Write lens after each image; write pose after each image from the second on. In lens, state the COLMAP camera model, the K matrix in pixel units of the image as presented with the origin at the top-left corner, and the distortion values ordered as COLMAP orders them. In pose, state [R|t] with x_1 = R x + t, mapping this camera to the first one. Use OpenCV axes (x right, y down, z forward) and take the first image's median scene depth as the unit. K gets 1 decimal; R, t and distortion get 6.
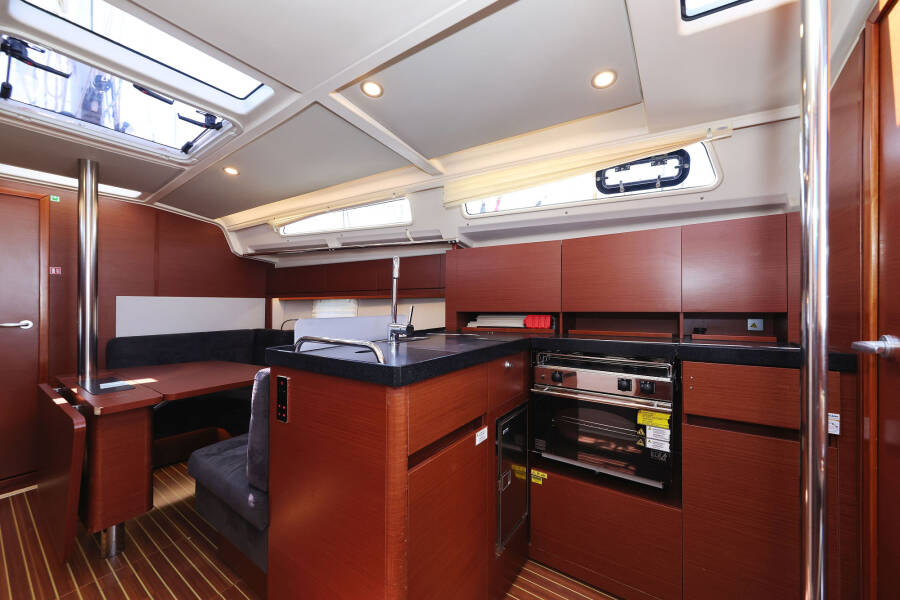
lens RADIAL K [[305.2, 0, 476.9], [0, 305.2, 296.5], [0, 0, 1]] dist [-0.000067, -0.000149]
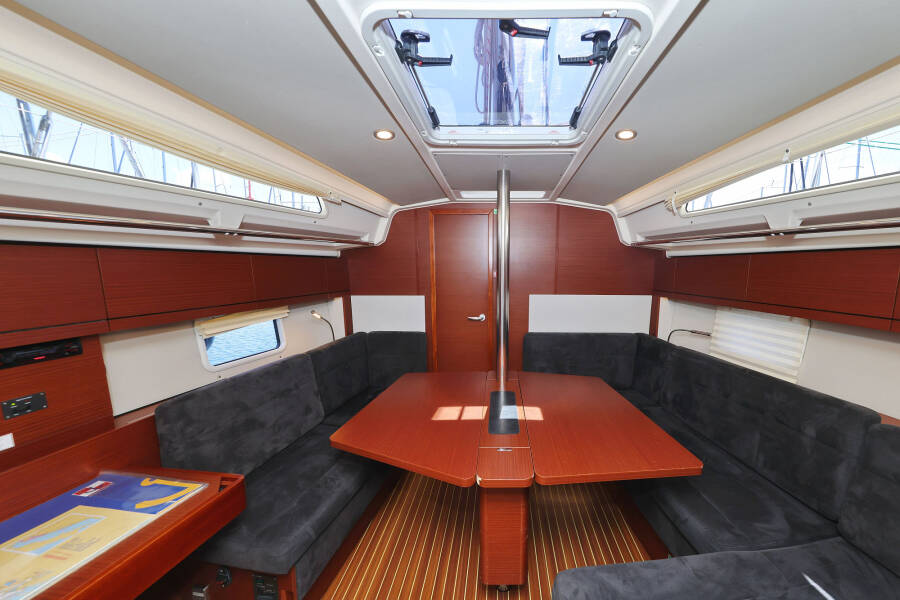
lens RADIAL K [[308.8, 0, 505.9], [0, 308.8, 304.9], [0, 0, 1]] dist [0.000716, 0.000098]
pose [[0.520794, 0.123389, -0.844718, -0.380179], [0.000144, 0.989487, 0.144624, -0.164399], [0.853683, -0.075441, 0.515301, 0.468003]]
